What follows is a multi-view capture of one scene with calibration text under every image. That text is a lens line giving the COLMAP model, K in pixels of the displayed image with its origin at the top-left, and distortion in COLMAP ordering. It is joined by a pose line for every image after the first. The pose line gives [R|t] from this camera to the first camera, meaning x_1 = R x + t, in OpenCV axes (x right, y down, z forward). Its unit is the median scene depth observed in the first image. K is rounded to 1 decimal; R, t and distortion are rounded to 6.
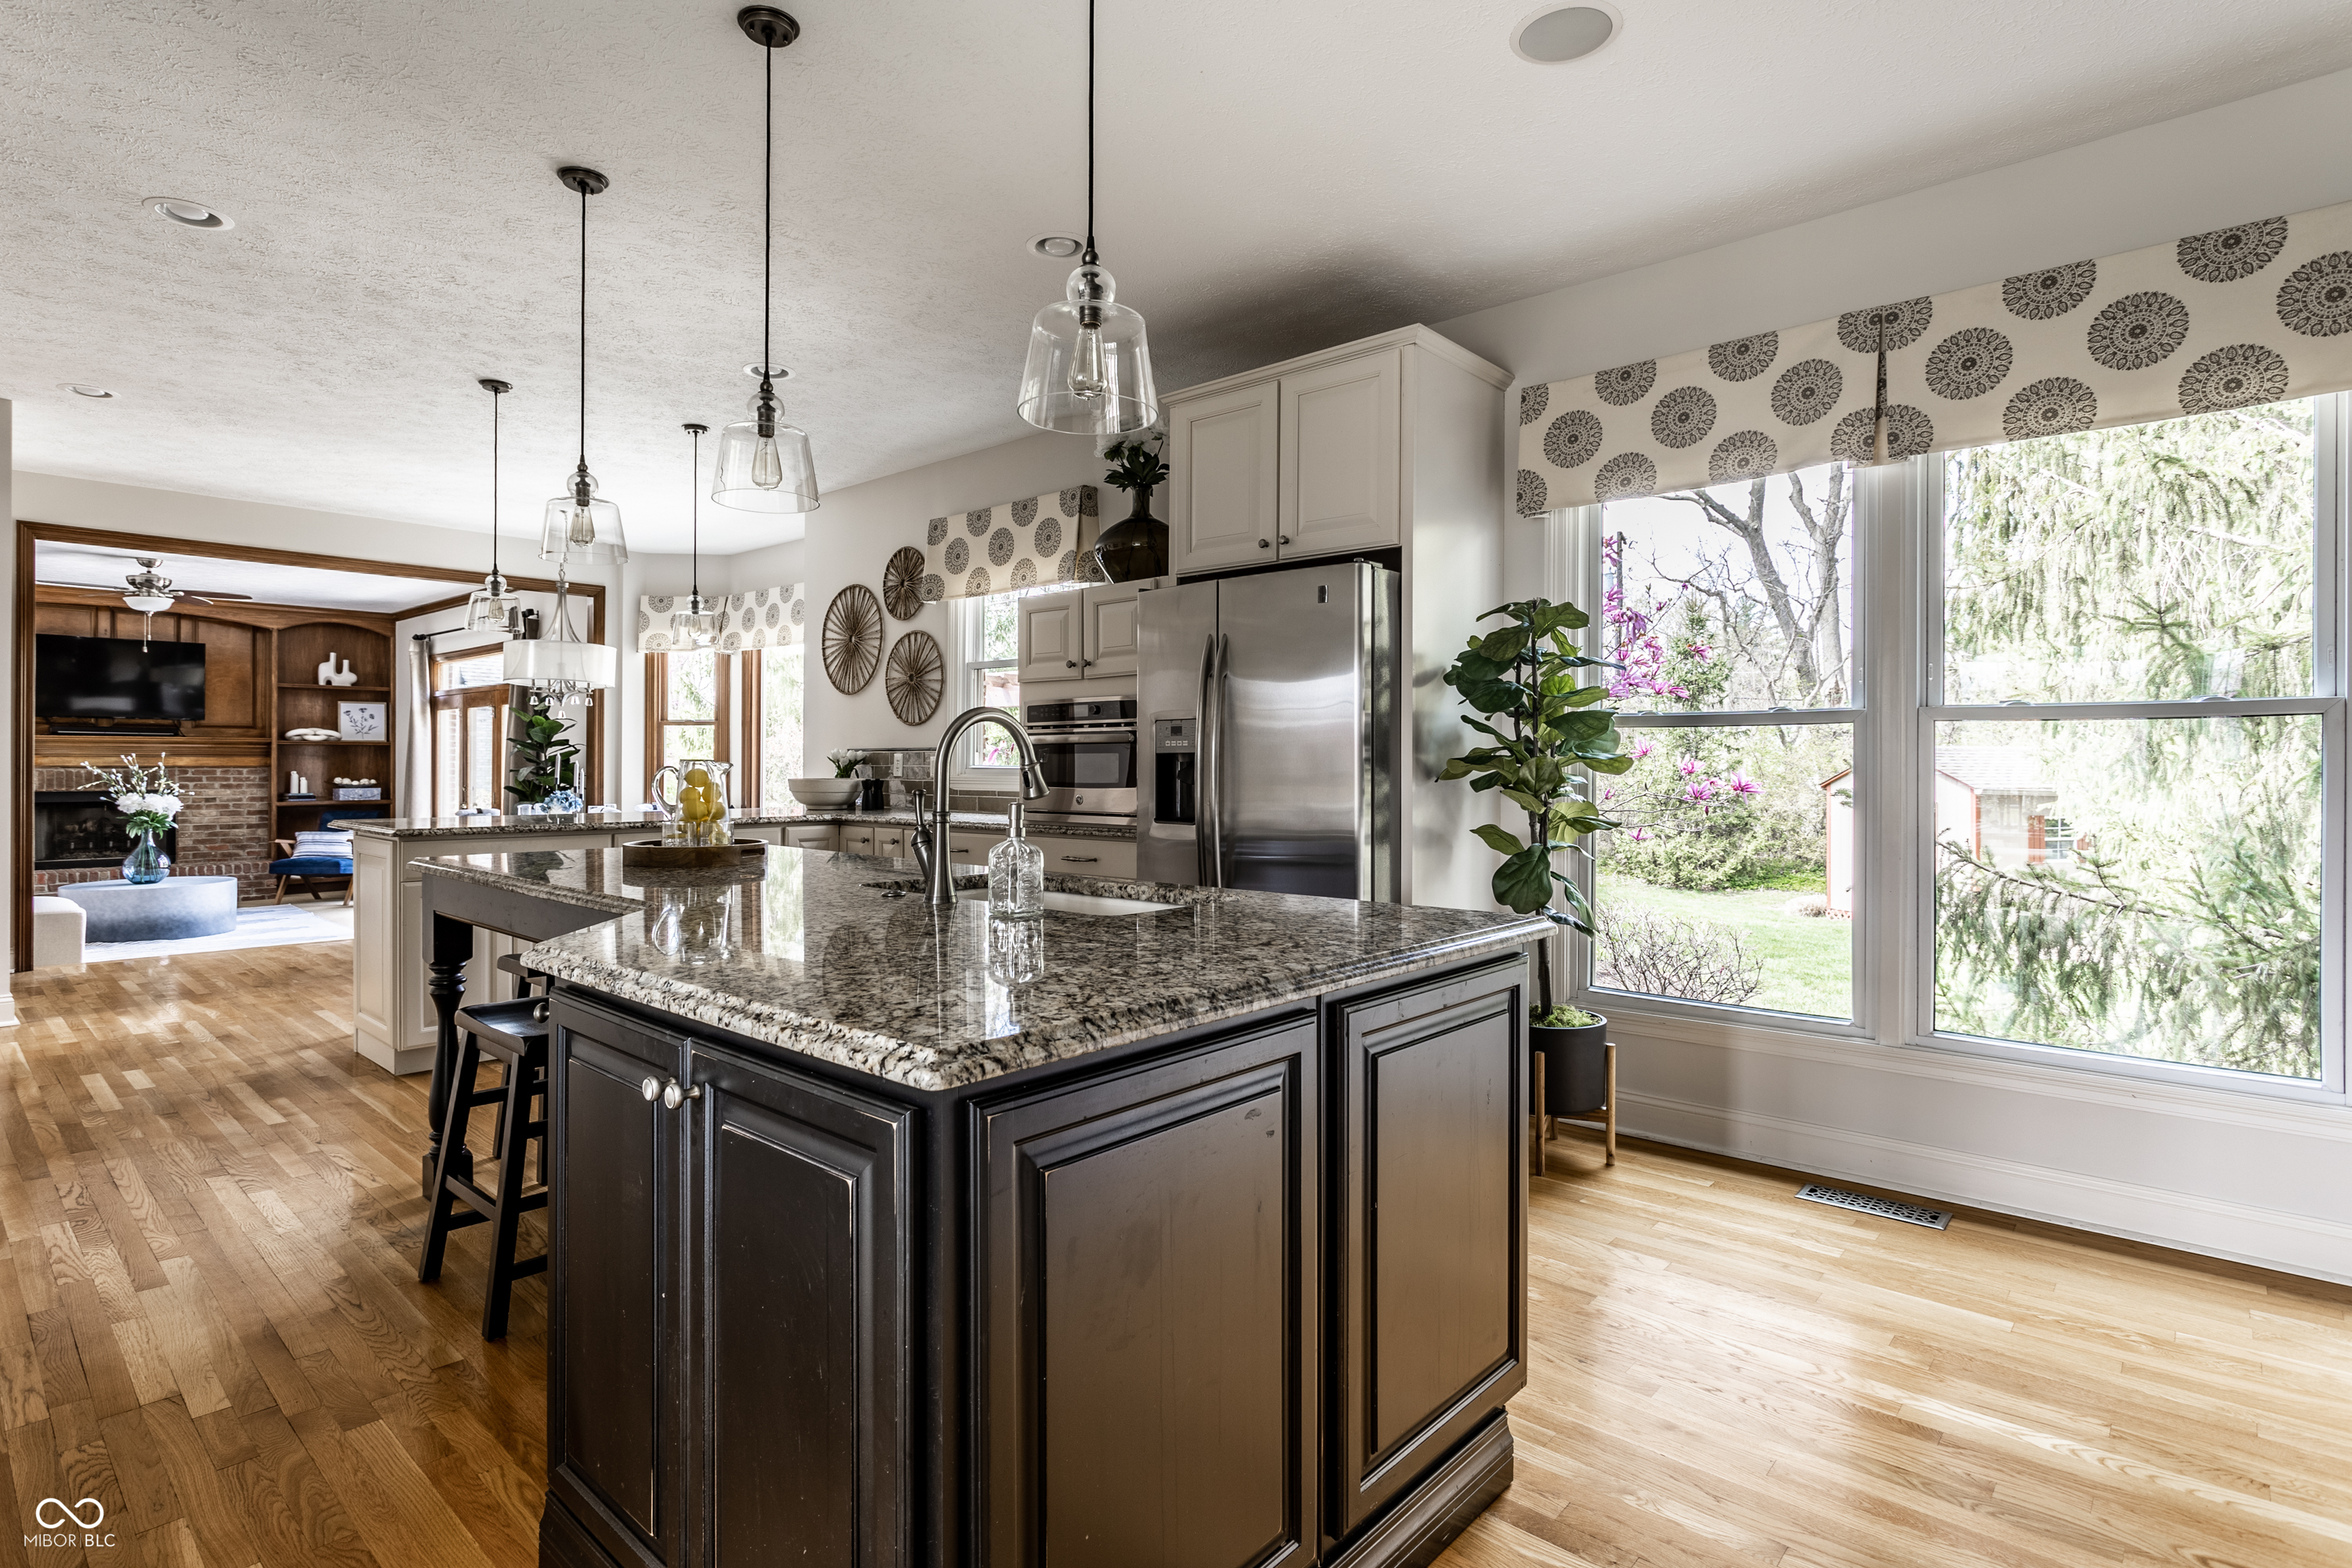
lens RADIAL K [[1183.7, 0, 1169.0], [0, 1183.7, 764.7], [0, 0, 1]] dist [-0.009856, 0.003874]
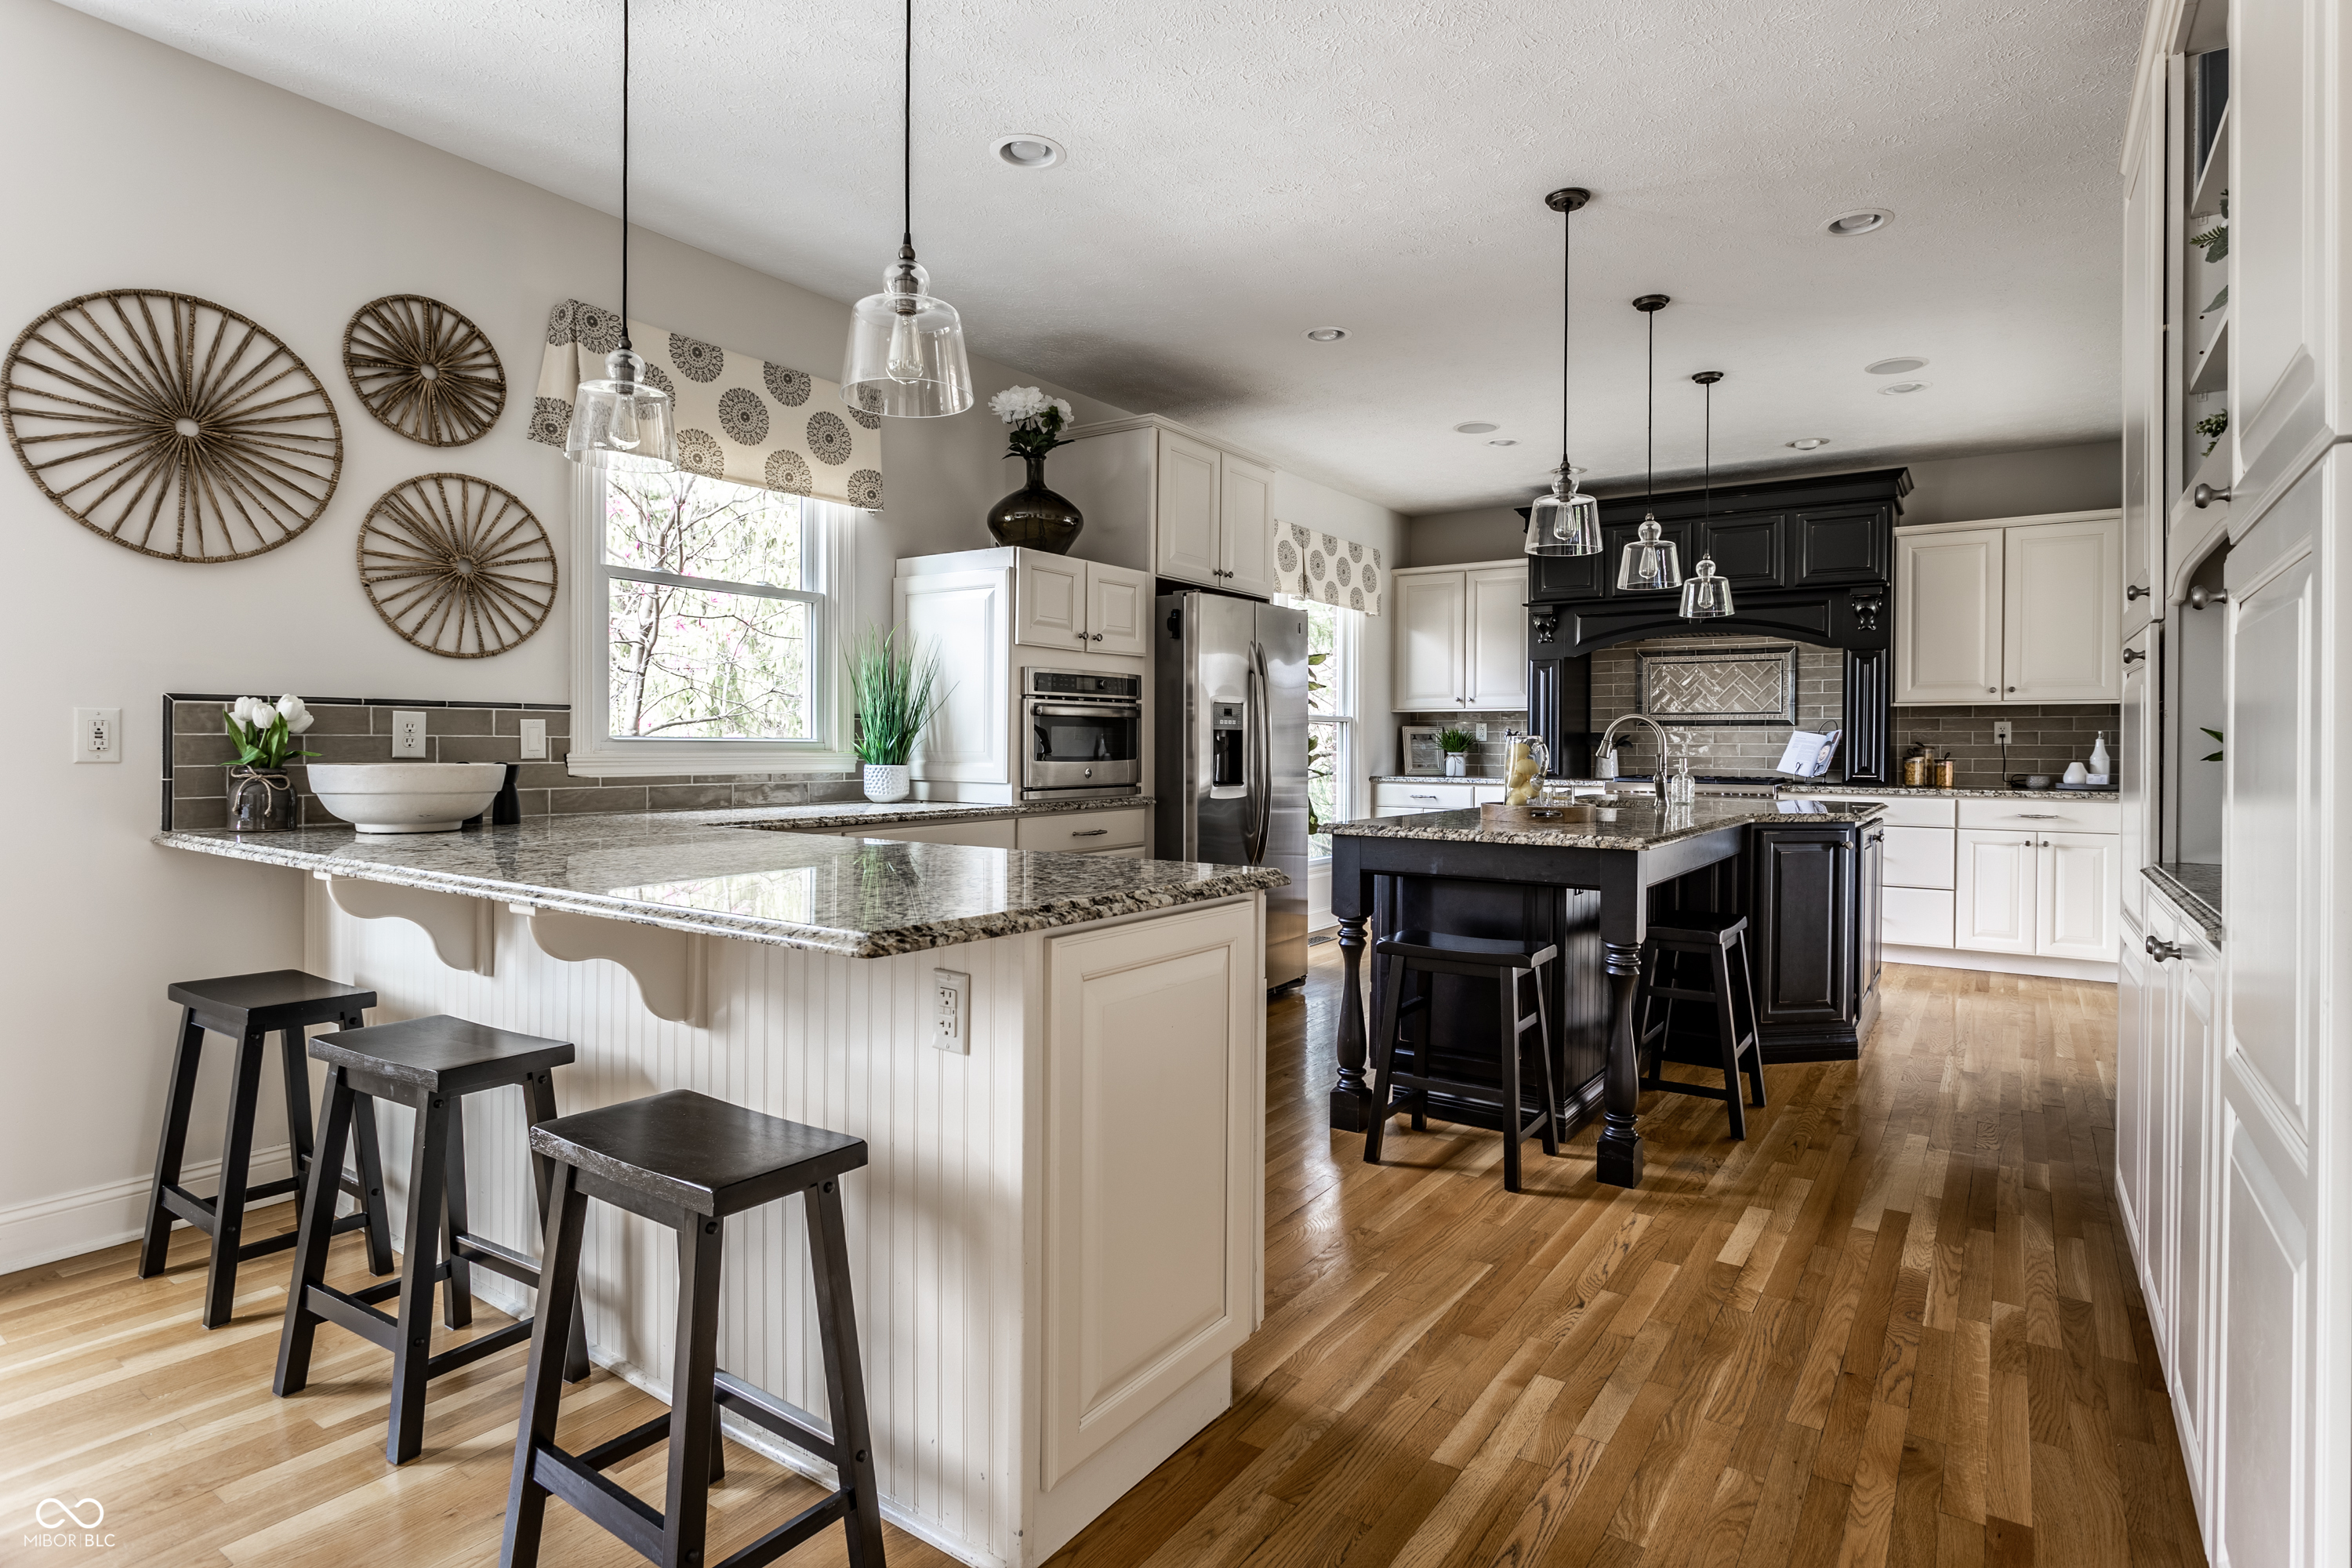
lens RADIAL K [[1183.7, 0, 1229.5], [0, 1183.7, 745.8], [0, 0, 1]] dist [-0.009856, 0.003874]
pose [[-0.163907, -0.008780, 0.986437, -0.429863], [-0.006289, 0.999949, 0.007855, -0.000726], [-0.986456, -0.004916, -0.163954, 0.418409]]
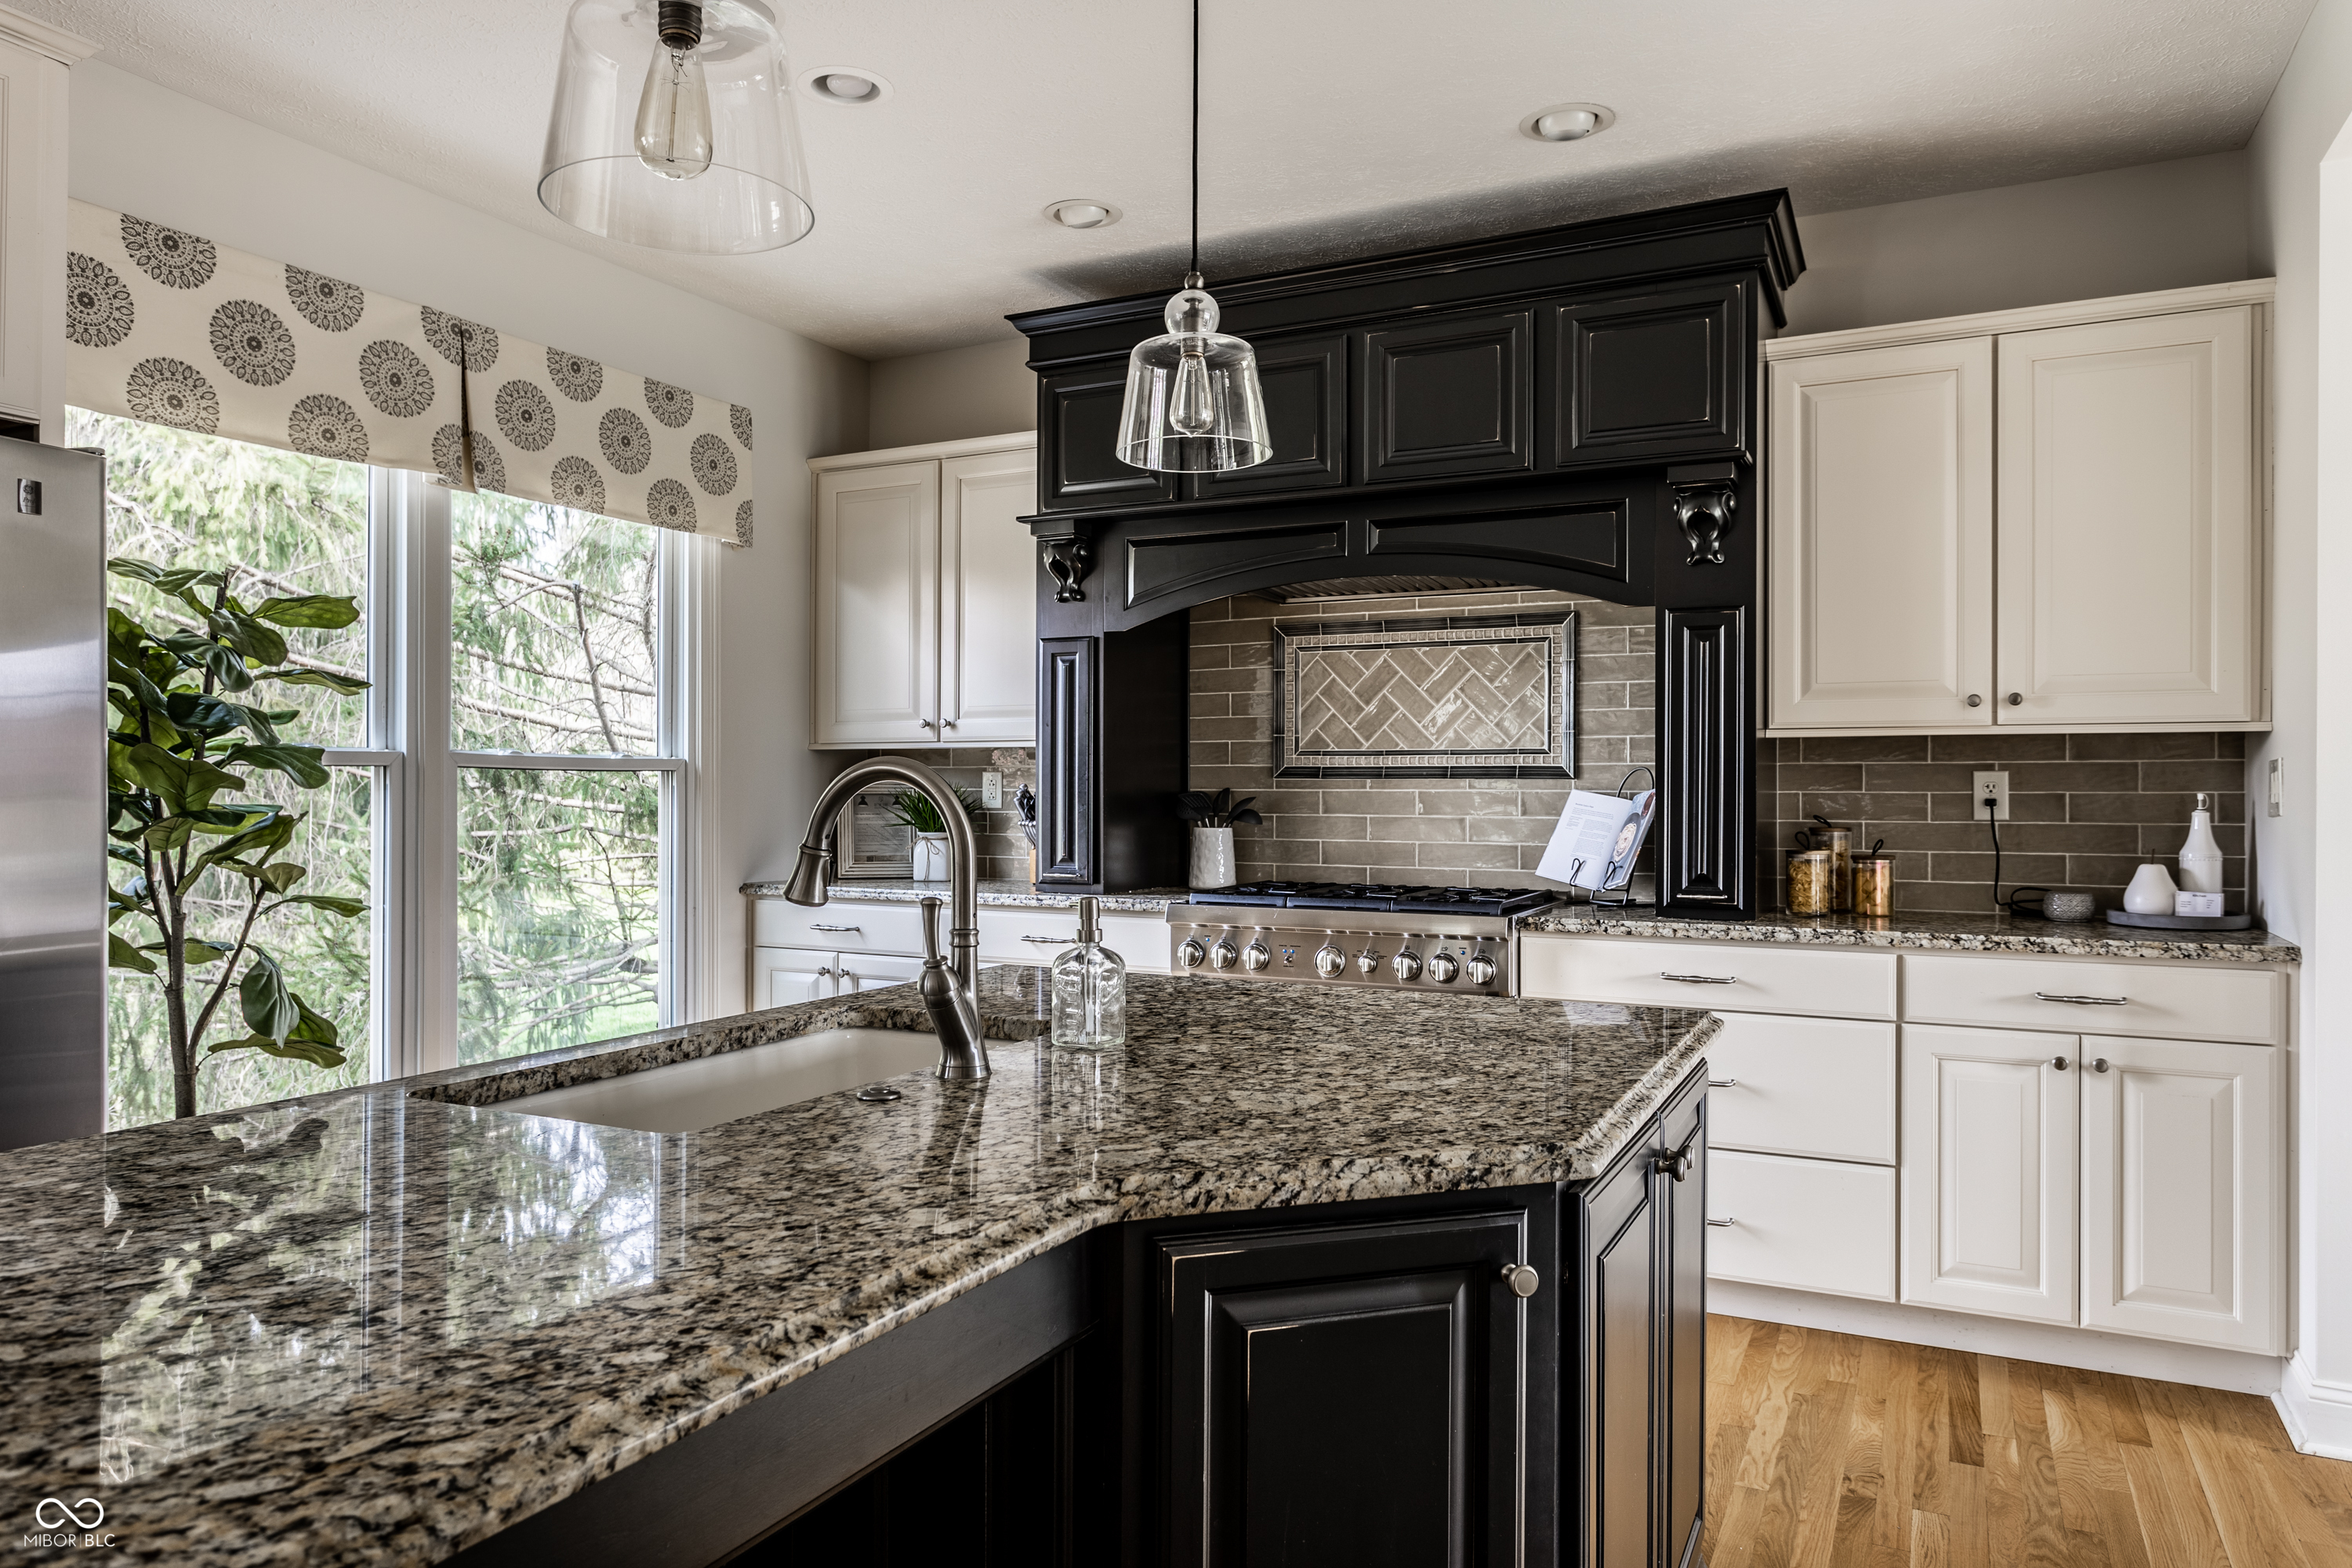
lens RADIAL K [[1515.8, 0, 1183.6], [0, 1515.8, 775.7], [0, 0, 1]] dist [-0.003778, 0.000439]
pose [[-0.280611, 0.001304, 0.959821, -0.199150], [-0.005217, 0.999982, -0.002884, -0.007519], [-0.959807, -0.005816, -0.280599, 0.221020]]
